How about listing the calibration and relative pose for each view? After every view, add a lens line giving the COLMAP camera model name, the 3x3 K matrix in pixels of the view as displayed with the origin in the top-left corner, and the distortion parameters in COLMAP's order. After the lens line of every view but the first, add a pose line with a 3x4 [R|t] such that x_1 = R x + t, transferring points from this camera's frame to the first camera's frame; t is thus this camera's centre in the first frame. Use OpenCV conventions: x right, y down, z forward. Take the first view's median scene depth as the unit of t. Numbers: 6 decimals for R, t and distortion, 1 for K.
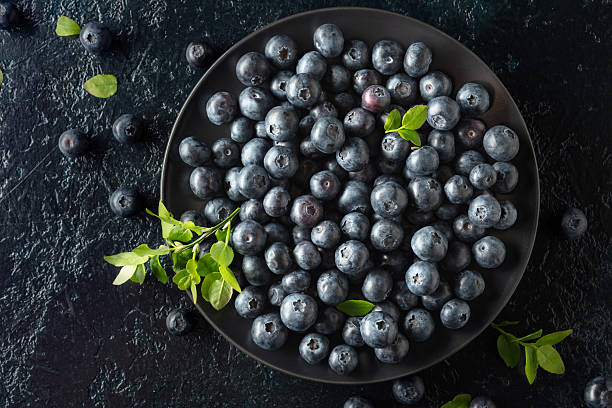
lens RADIAL K [[927.2, 0, 306.0], [0, 927.2, 204.0], [0, 0, 1]] dist [0.013736, -0.020157]
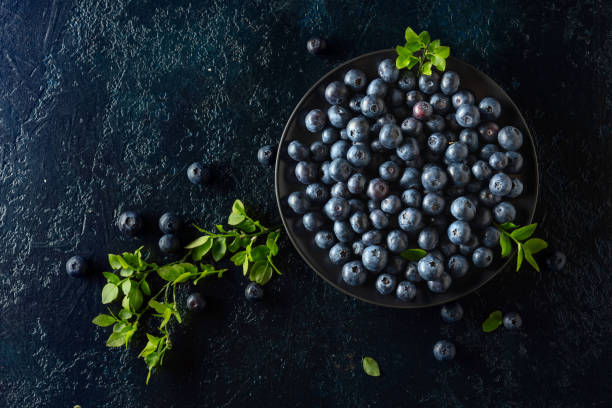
lens RADIAL K [[927.2, 0, 306.0], [0, 927.2, 204.0], [0, 0, 1]] dist [0.013736, -0.020157]
pose [[0.999437, -0.031063, -0.012692, -0.093177], [0.030590, 0.998888, -0.035881, 0.079402], [0.013793, 0.035472, 0.999275, -0.449449]]
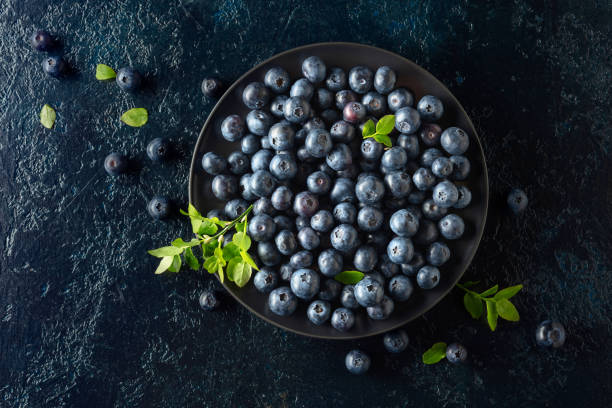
lens RADIAL K [[927.2, 0, 306.0], [0, 927.2, 204.0], [0, 0, 1]] dist [0.013736, -0.020157]
pose [[0.997628, -0.066227, 0.018759, -0.022907], [0.066910, 0.997018, -0.038454, 0.056303], [-0.016157, 0.039618, 0.999084, -0.265553]]
